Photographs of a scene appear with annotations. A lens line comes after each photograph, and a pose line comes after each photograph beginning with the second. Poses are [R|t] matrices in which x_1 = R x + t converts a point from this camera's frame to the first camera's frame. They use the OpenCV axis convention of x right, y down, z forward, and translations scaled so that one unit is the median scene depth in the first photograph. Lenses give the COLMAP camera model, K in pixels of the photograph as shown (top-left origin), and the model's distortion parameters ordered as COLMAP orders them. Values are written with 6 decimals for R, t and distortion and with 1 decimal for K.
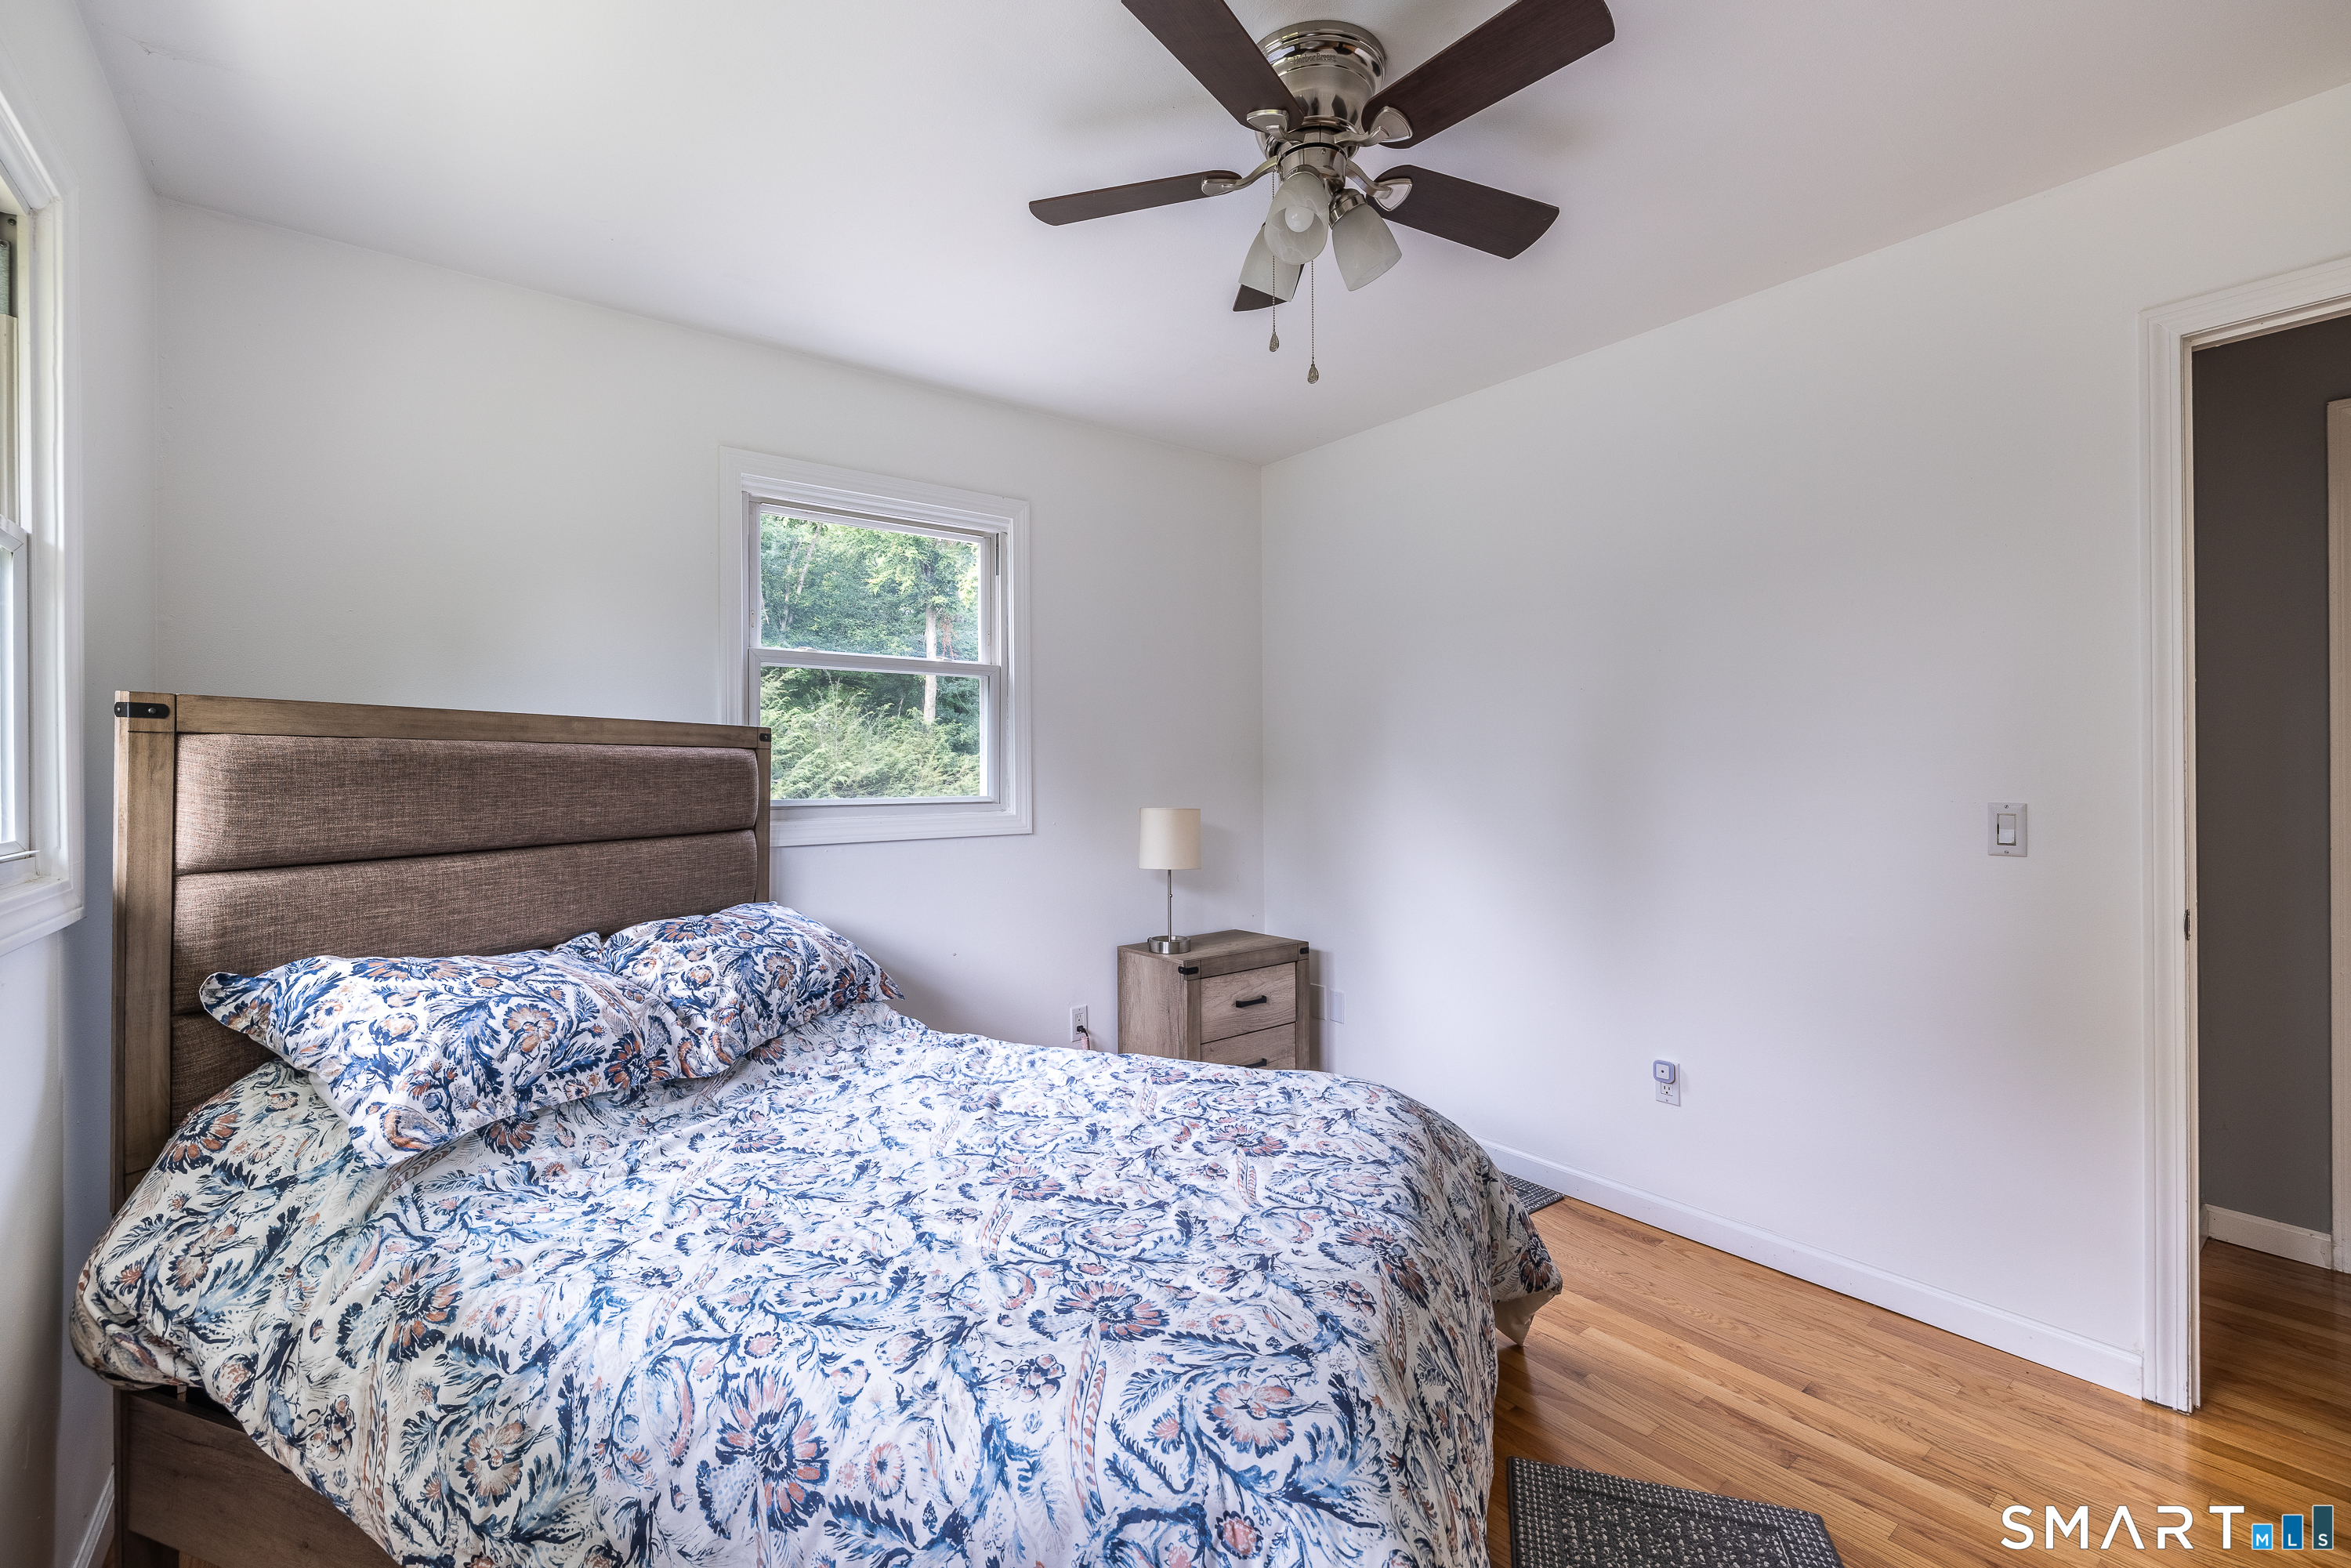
lens RADIAL K [[1013.3, 0, 1183.7], [0, 1013.3, 760.2], [0, 0, 1]] dist [0.001157, 0.000049]
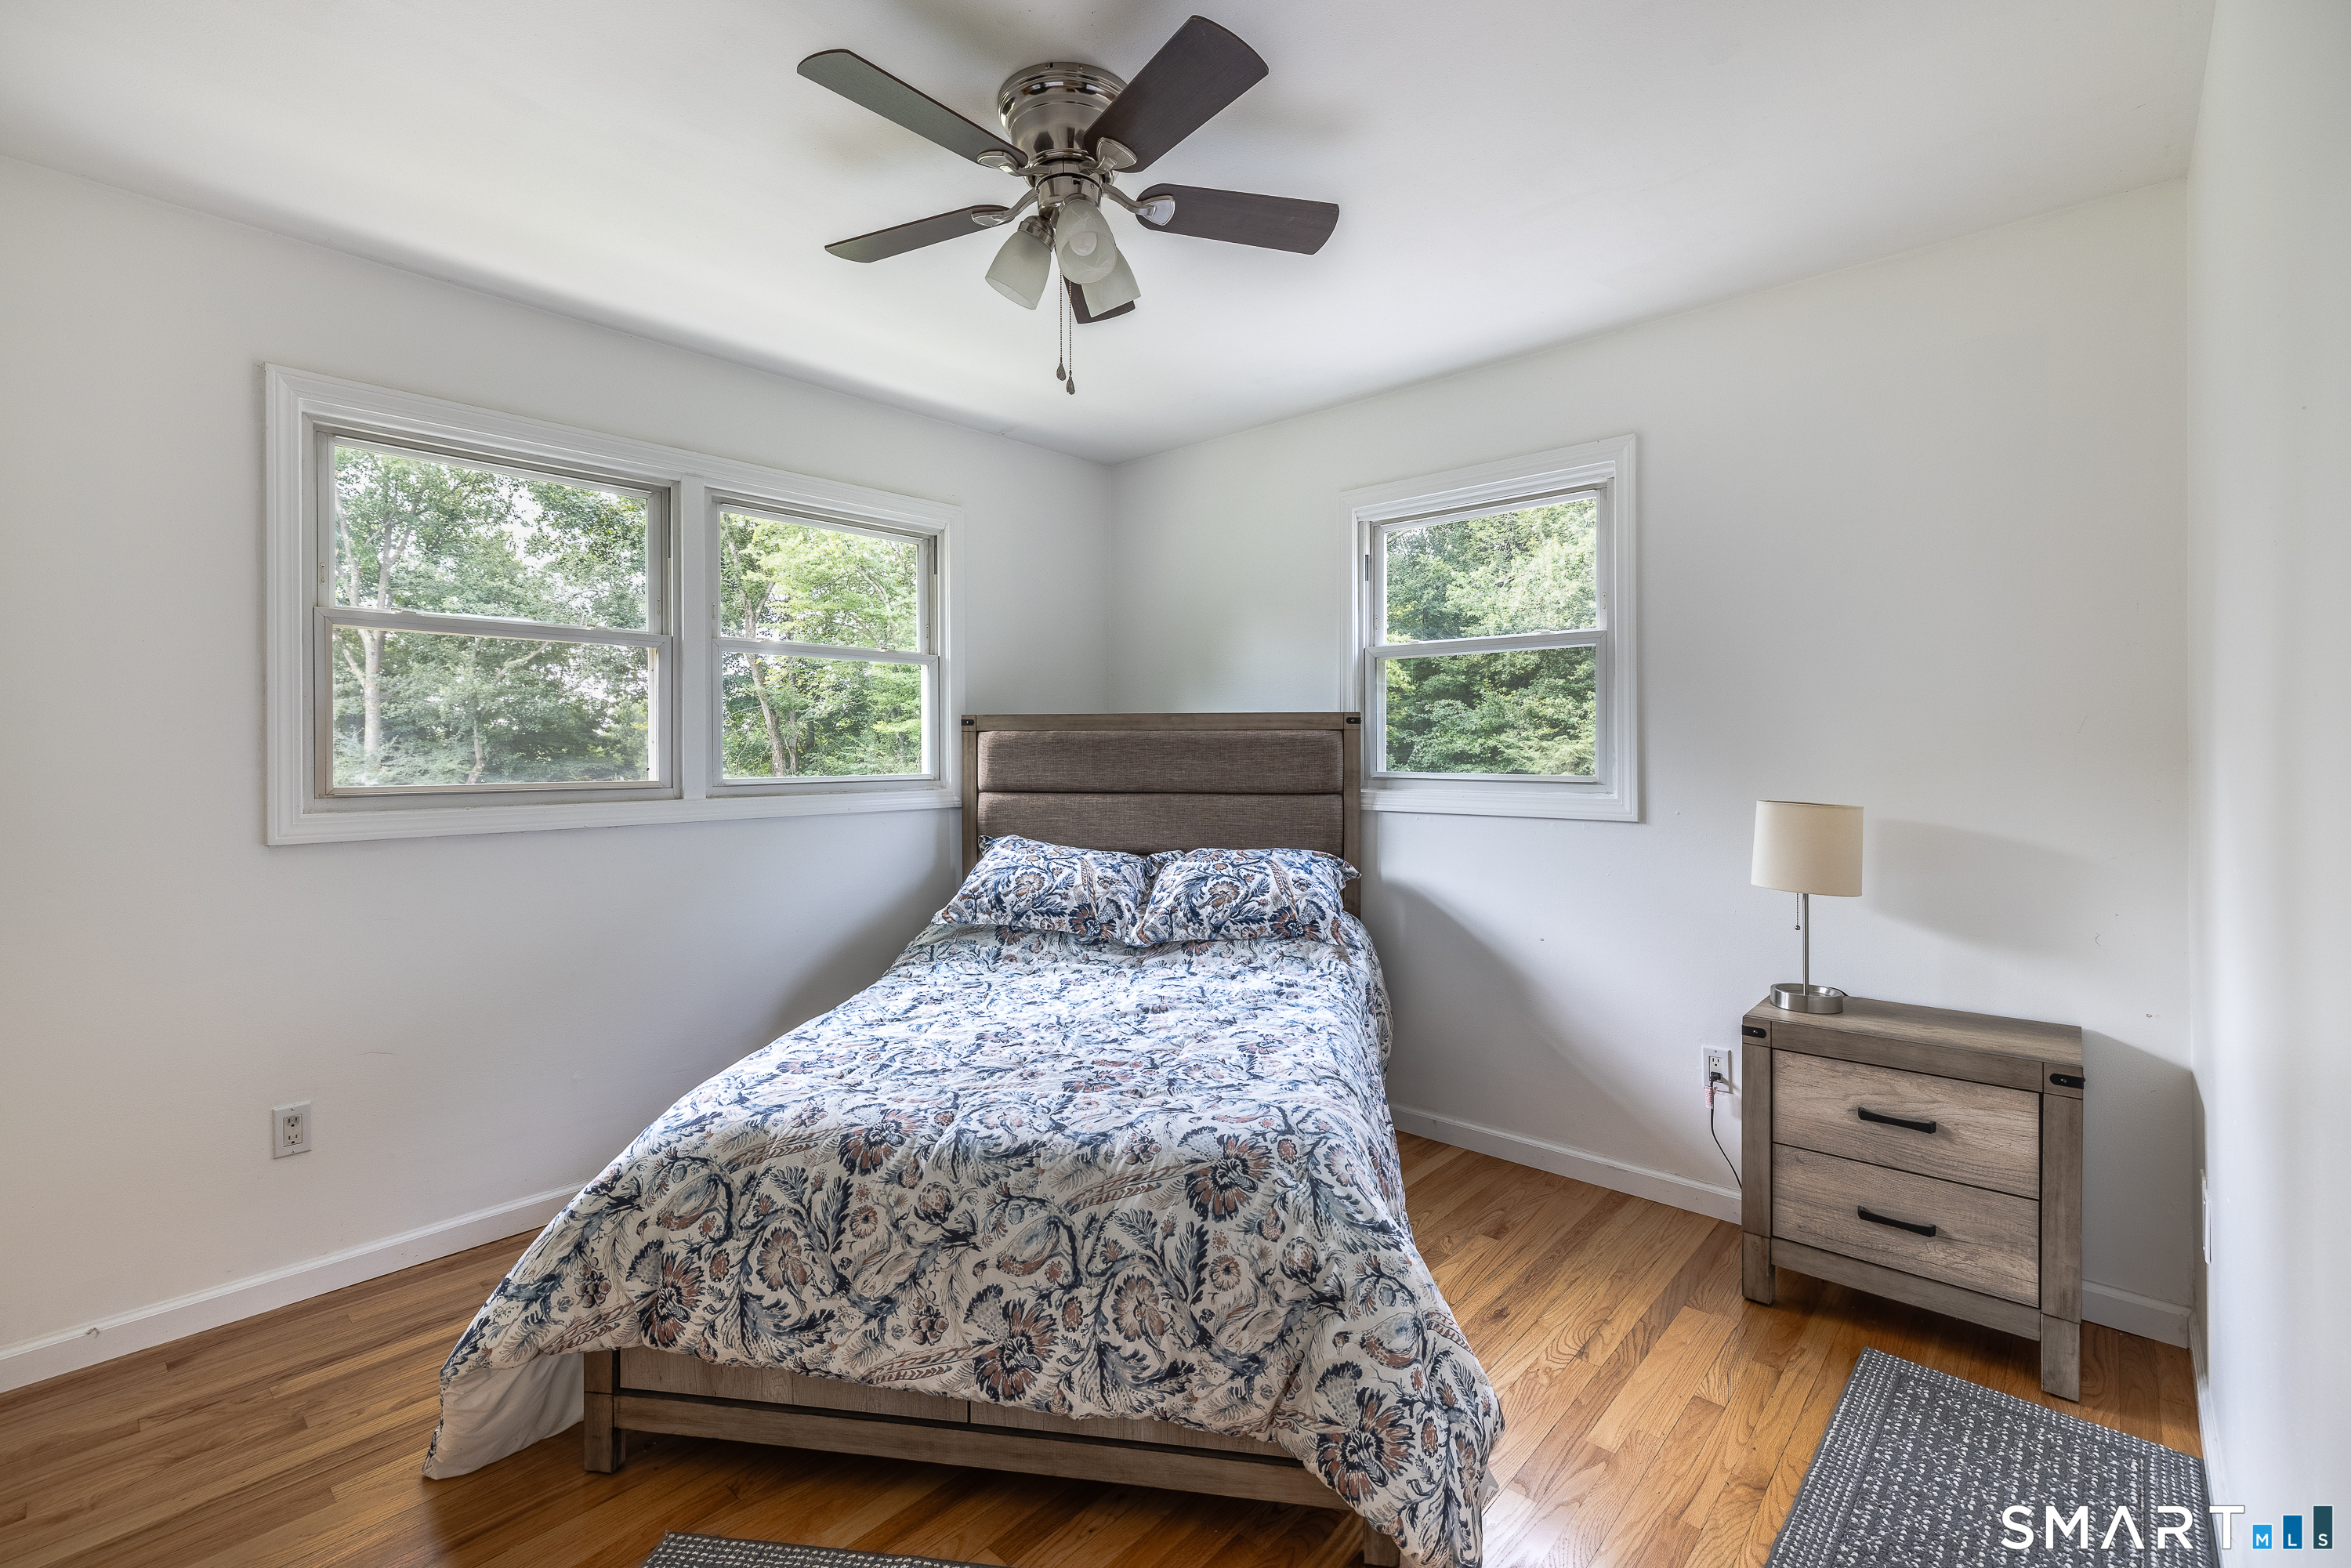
lens RADIAL K [[1013.3, 0, 1183.7], [0, 1013.3, 760.2], [0, 0, 1]] dist [0.001157, 0.000049]
pose [[0.167120, 0.015847, -0.985809, 1.102382], [0.010151, 0.999790, 0.017793, 0.002686], [0.985884, -0.012980, 0.166924, 0.853978]]
